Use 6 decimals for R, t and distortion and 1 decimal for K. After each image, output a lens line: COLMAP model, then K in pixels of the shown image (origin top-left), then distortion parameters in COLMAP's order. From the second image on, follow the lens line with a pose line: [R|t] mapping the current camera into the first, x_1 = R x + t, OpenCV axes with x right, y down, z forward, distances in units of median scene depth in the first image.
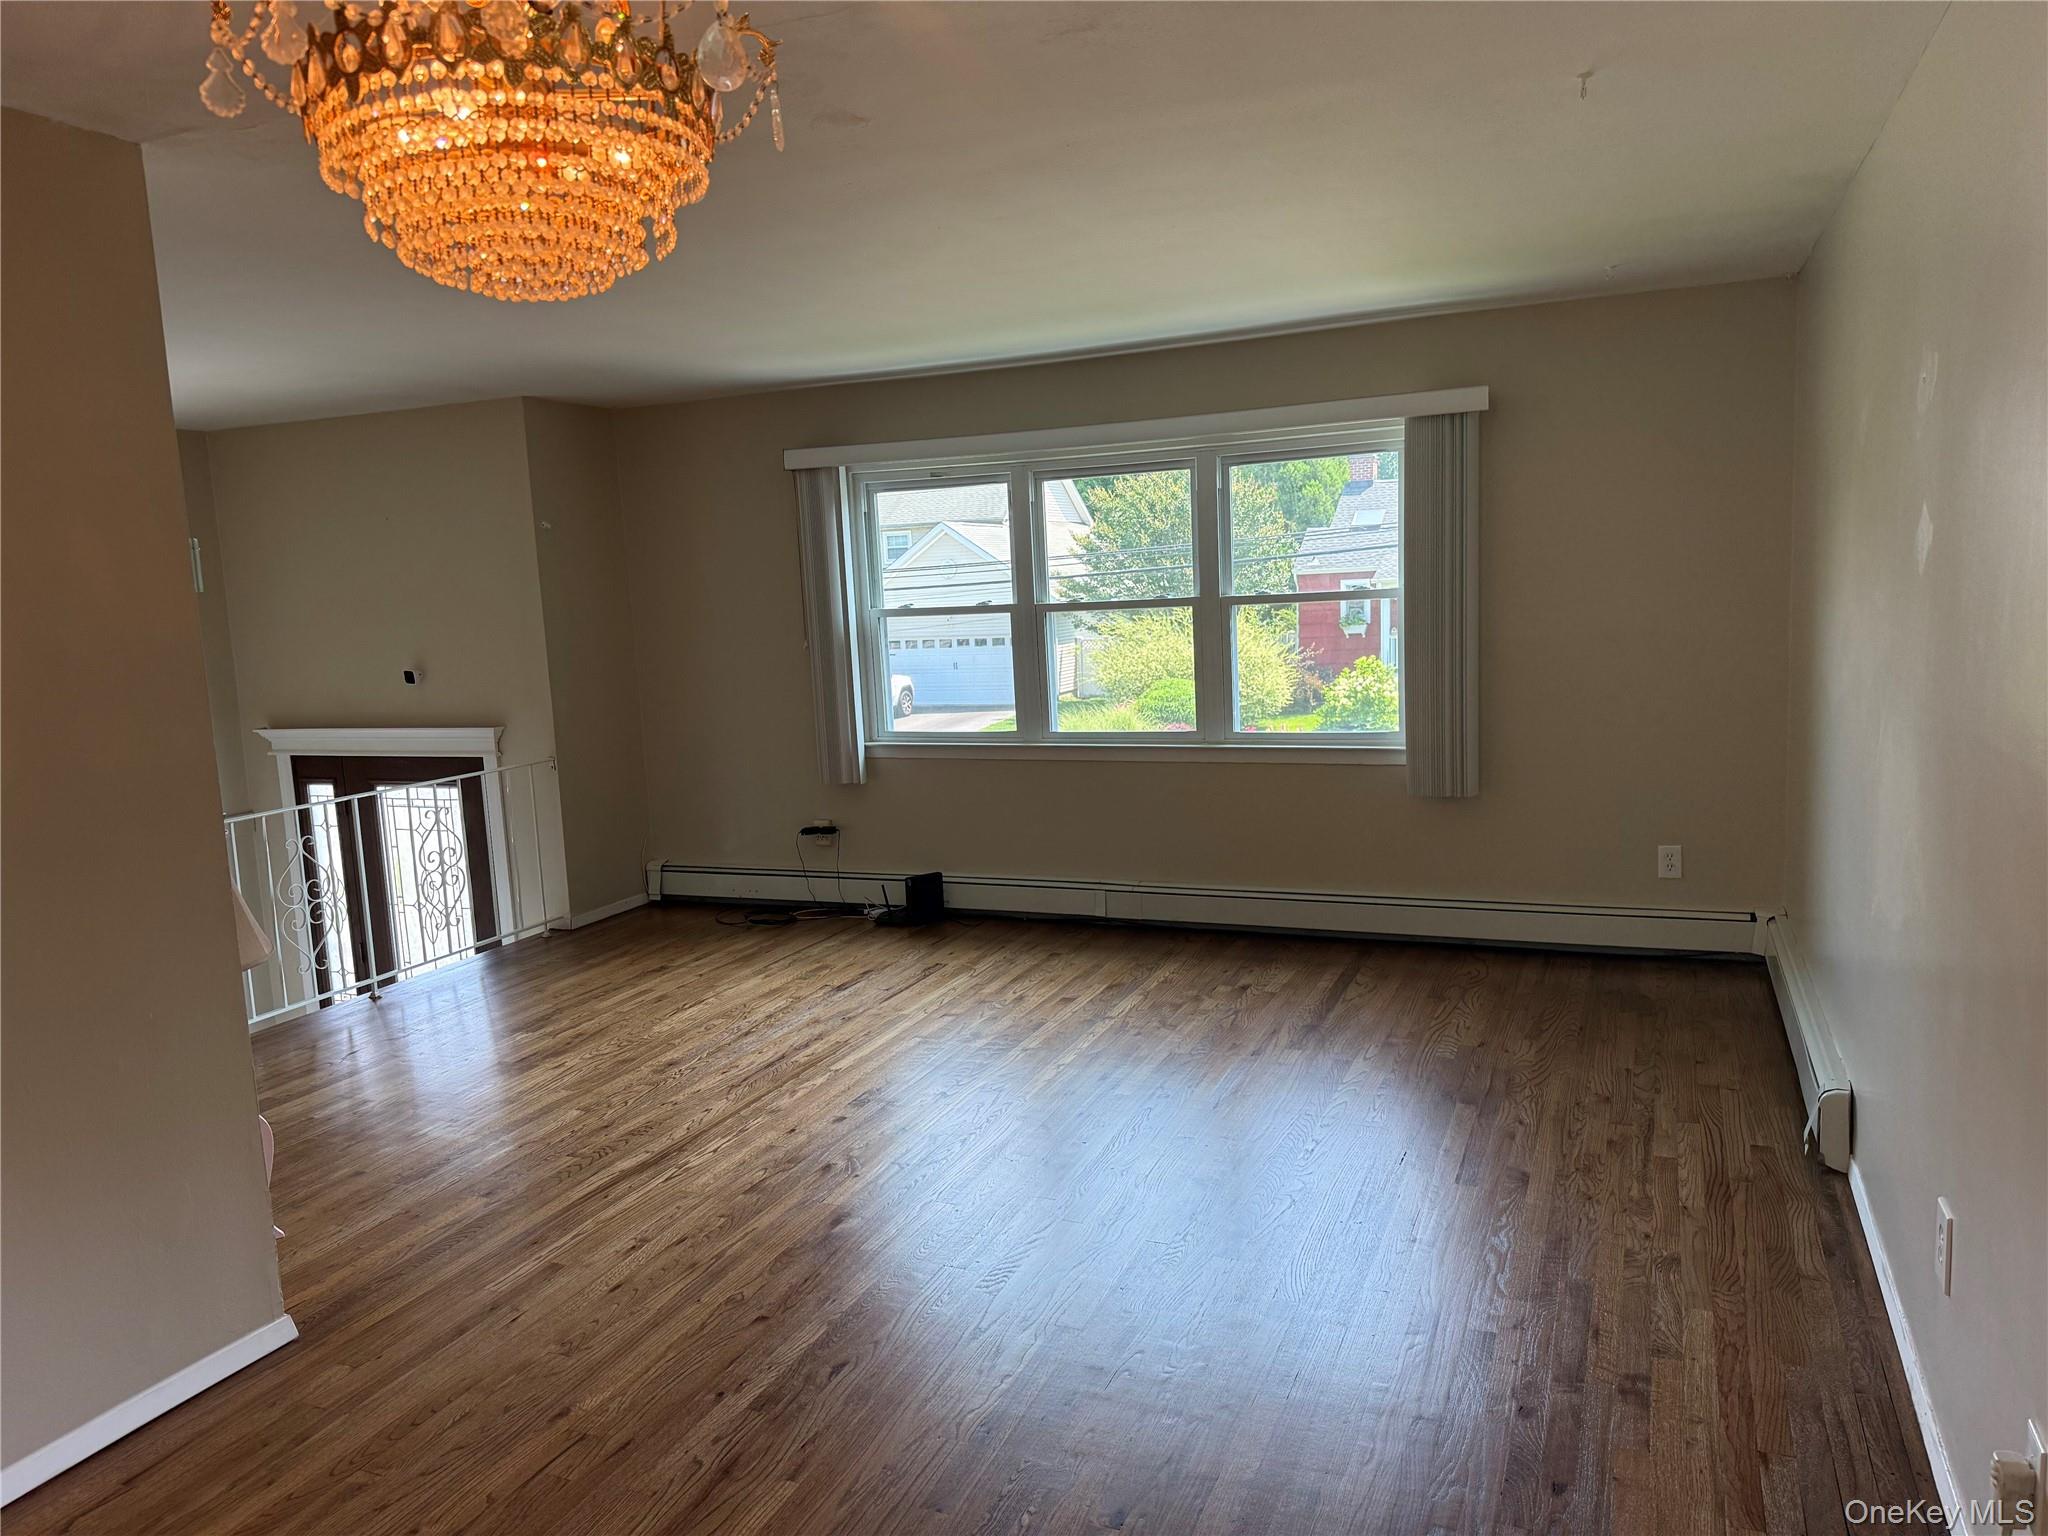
lens RADIAL K [[1431.4, 0, 1024.3], [0, 1431.4, 778.0], [0, 0, 1]] dist [0.038483, -0.005303]
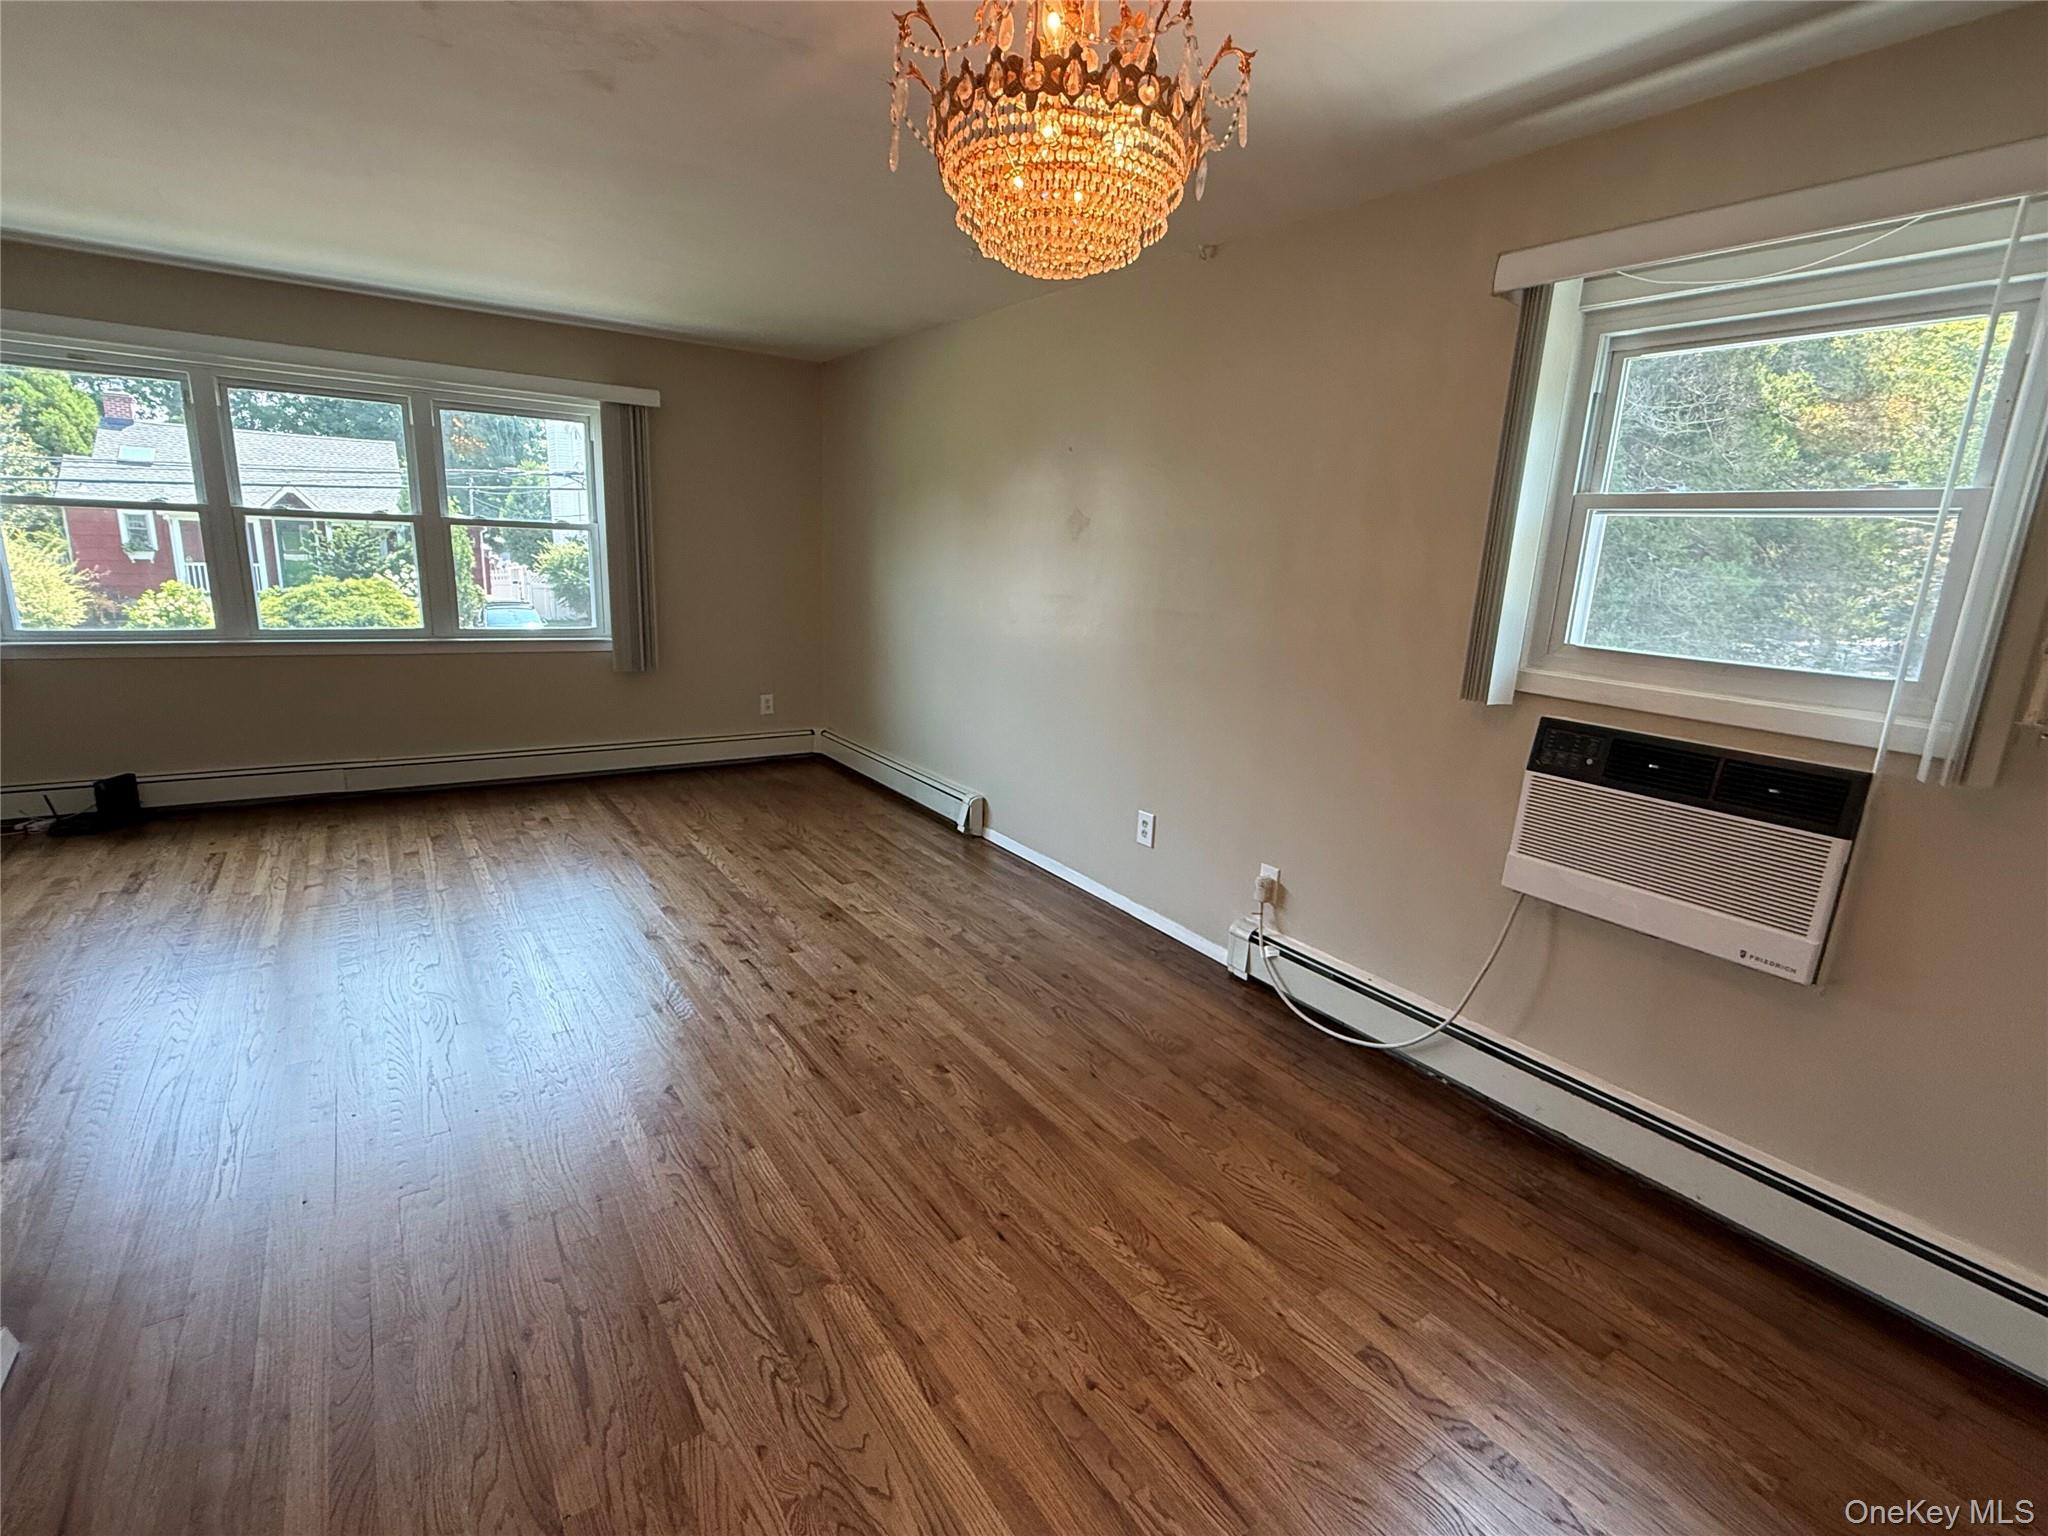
lens RADIAL K [[963.2, 0, 1023.8], [0, 963.2, 764.0], [0, 0, 1]] dist [-0.000333, 0.000146]
pose [[0.529355, -0.117830, 0.840178, -0.345260], [0.042384, 0.992745, 0.112522, 0.012471], [-0.847341, -0.023954, 0.530508, 0.142658]]
